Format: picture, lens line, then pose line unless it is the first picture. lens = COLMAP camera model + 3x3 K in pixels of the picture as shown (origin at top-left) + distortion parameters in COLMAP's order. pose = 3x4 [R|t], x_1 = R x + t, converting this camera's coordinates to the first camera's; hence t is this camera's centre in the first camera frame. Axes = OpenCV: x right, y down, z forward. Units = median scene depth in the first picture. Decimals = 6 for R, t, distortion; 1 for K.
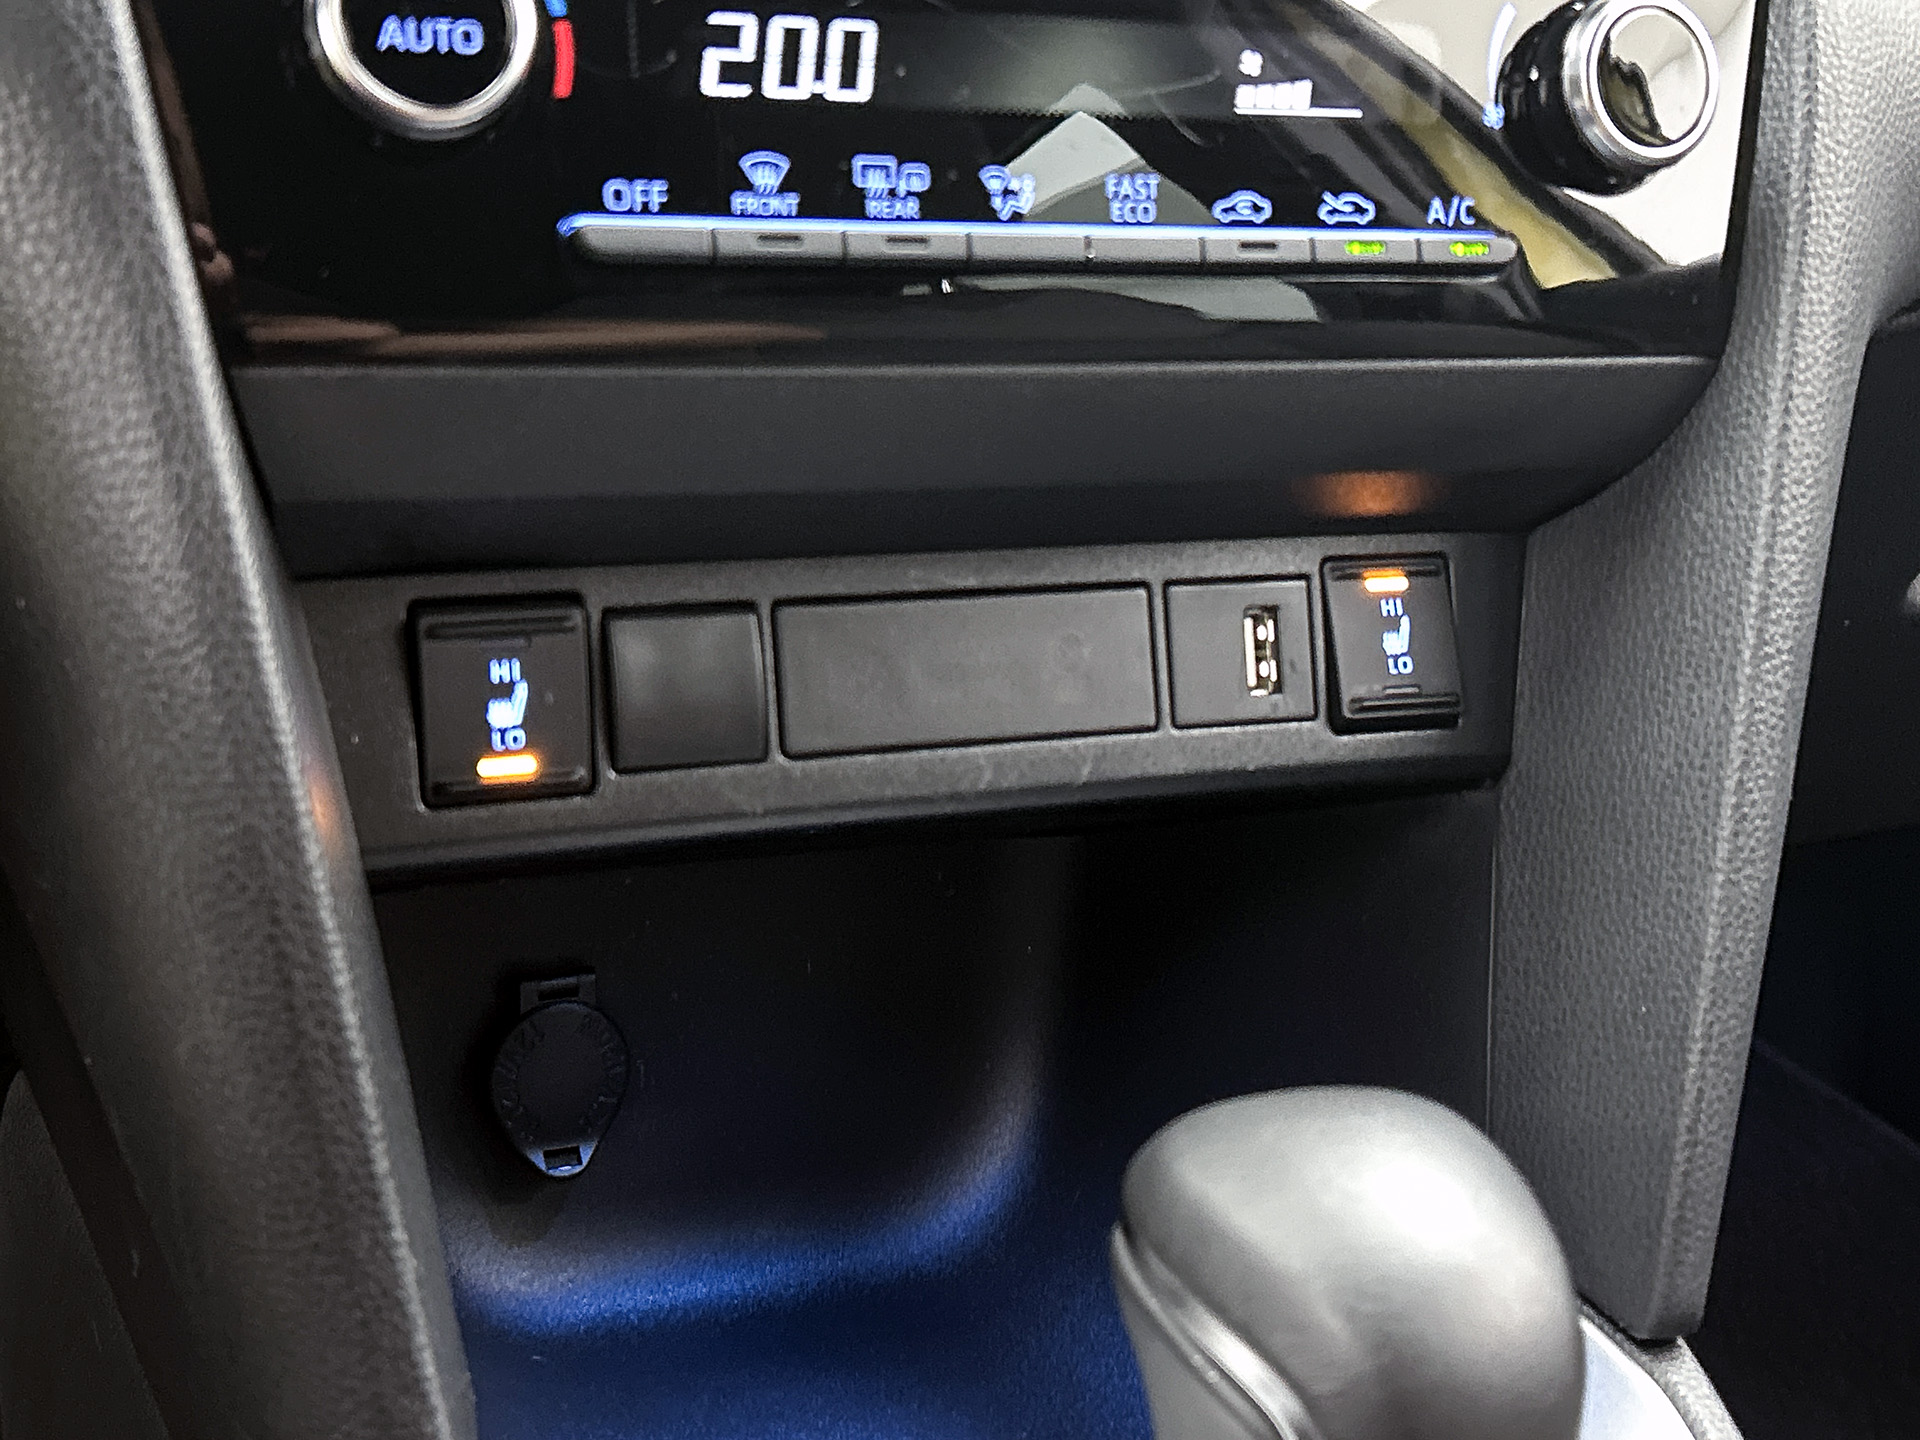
lens RADIAL K [[2558.1, 0, 968.0], [0, 2558.1, 717.7], [0, 0, 1]] dist [0.026597, 0.000000]
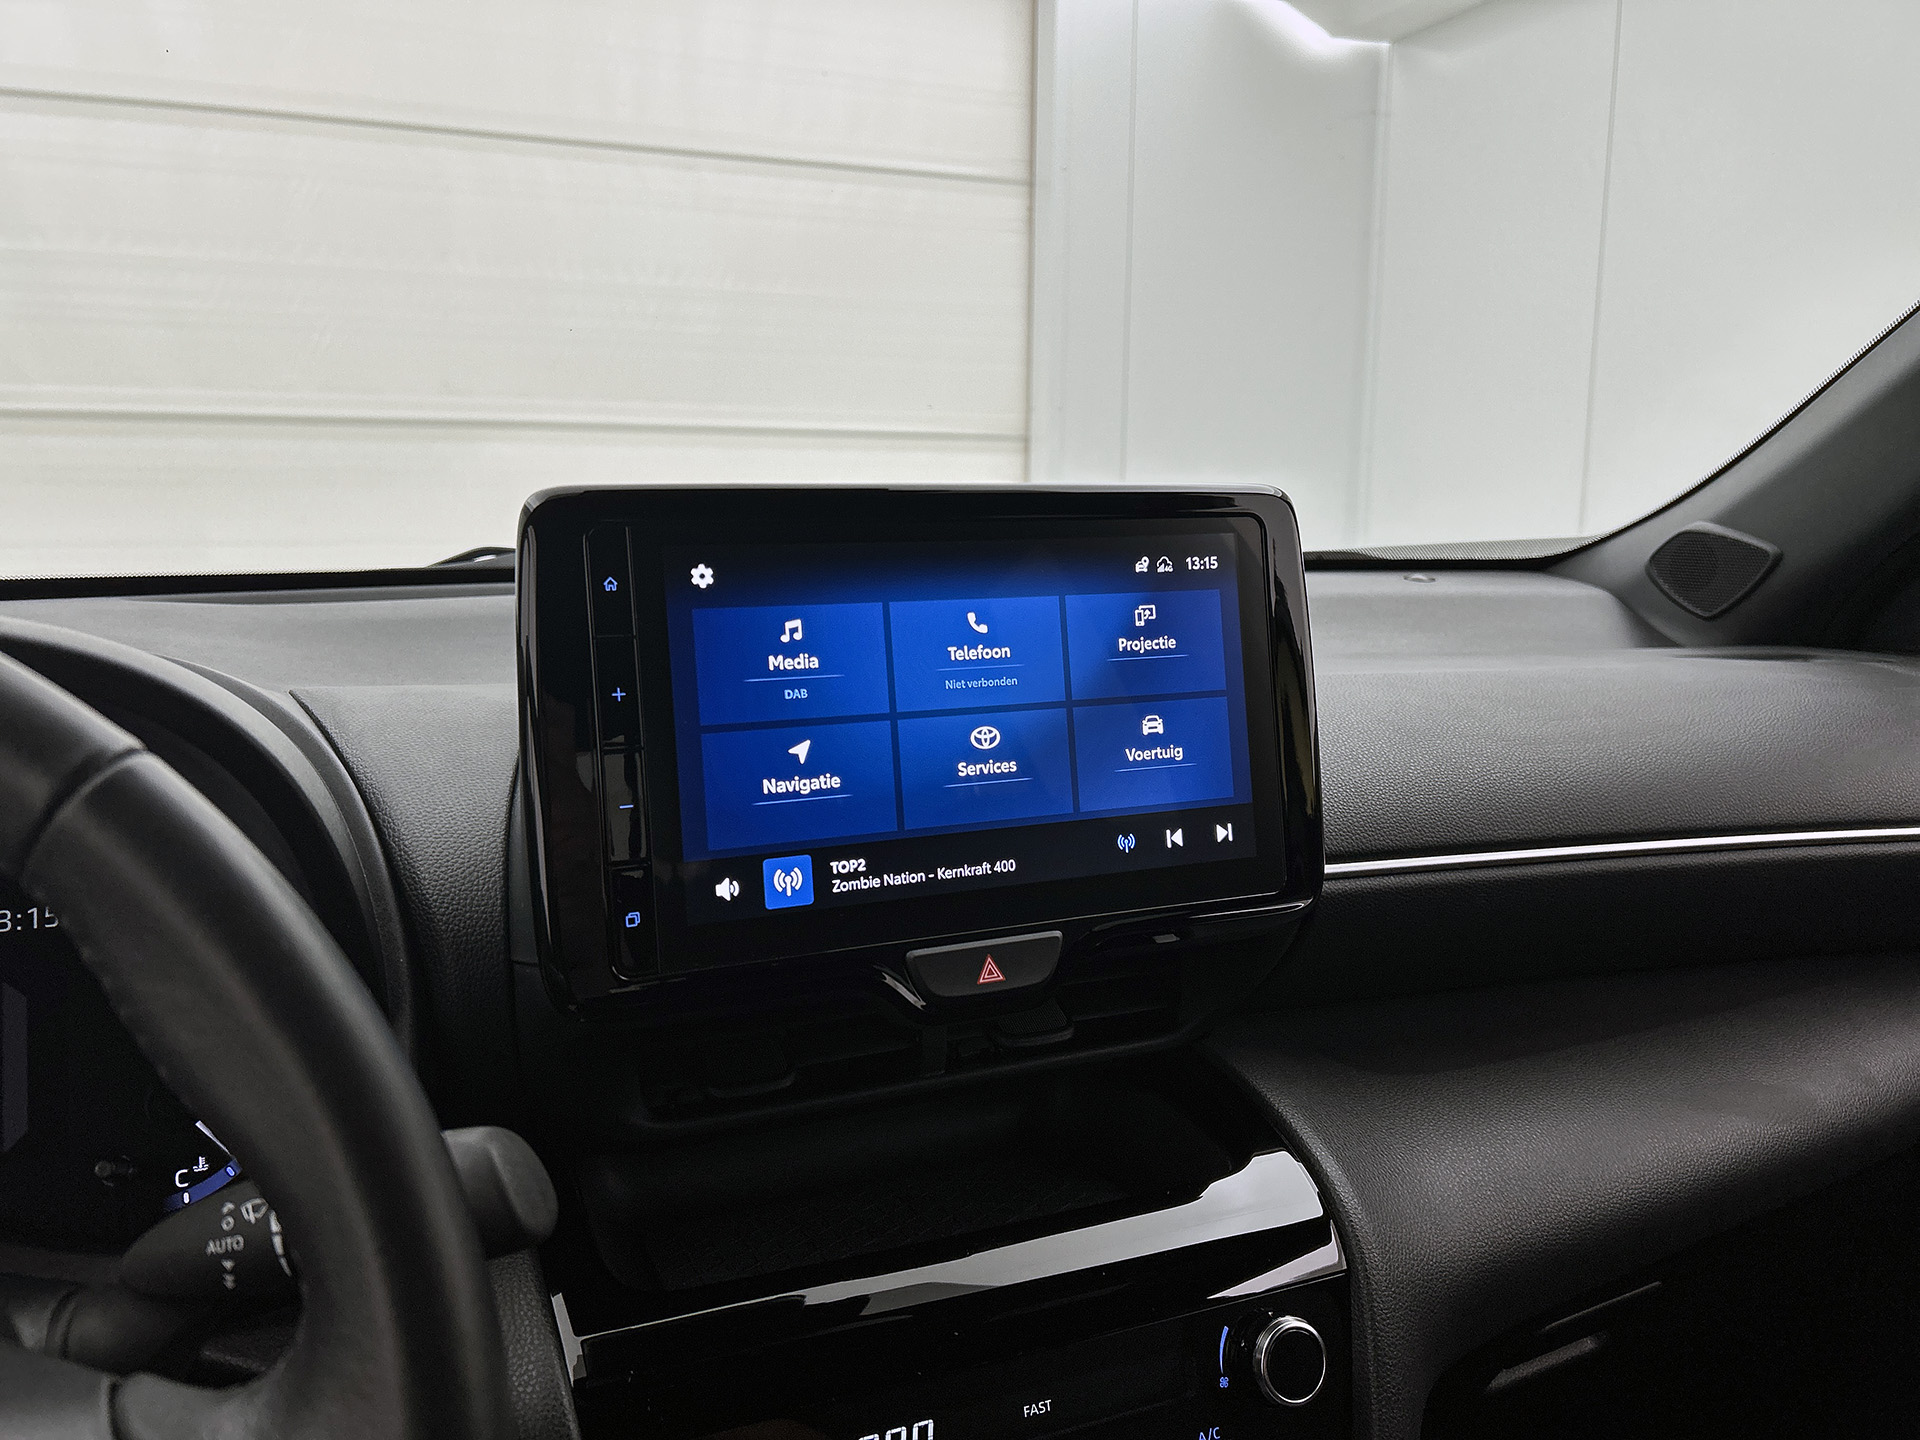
lens RADIAL K [[1479.6, 0, 967.7], [0, 1479.6, 703.8], [0, 0, 1]] dist [0.059024, -0.070791]
pose [[0.996770, -0.076882, -0.023223, 0.064631], [0.070822, 0.977788, -0.197270, -0.562693], [0.037874, 0.194988, 0.980074, -0.344135]]
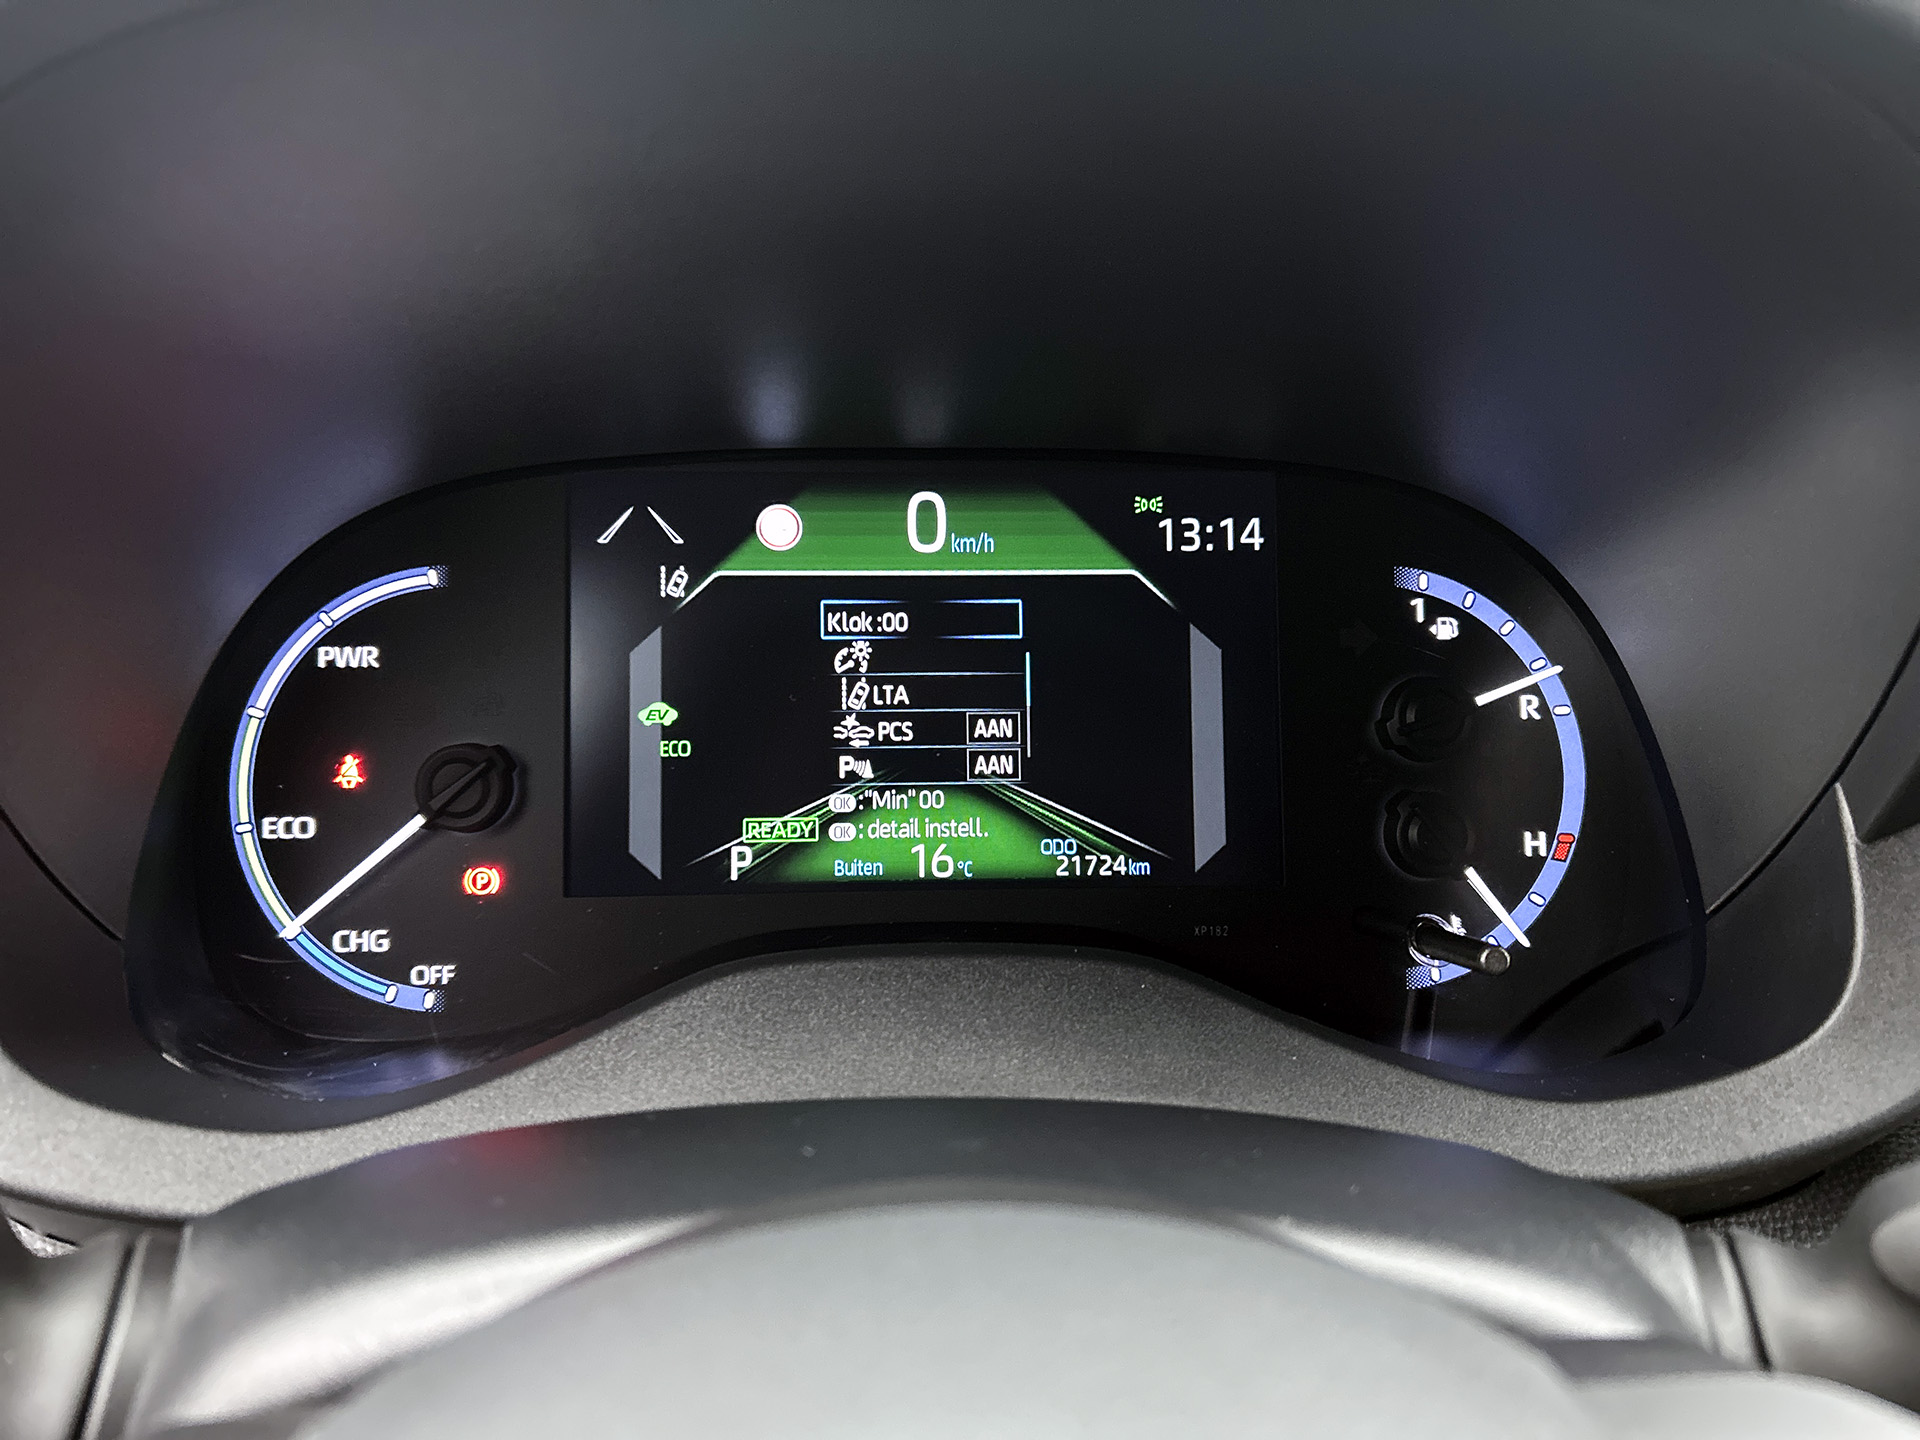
lens RADIAL K [[1479.6, 0, 953.3], [0, 1479.6, 714.3], [0, 0, 1]] dist [0.059024, -0.070791]
pose [[0.927292, 0.069811, -0.367772, -0.595592], [-0.058996, 0.997433, 0.040584, -0.614560], [0.369661, -0.015936, 0.929030, 0.062163]]
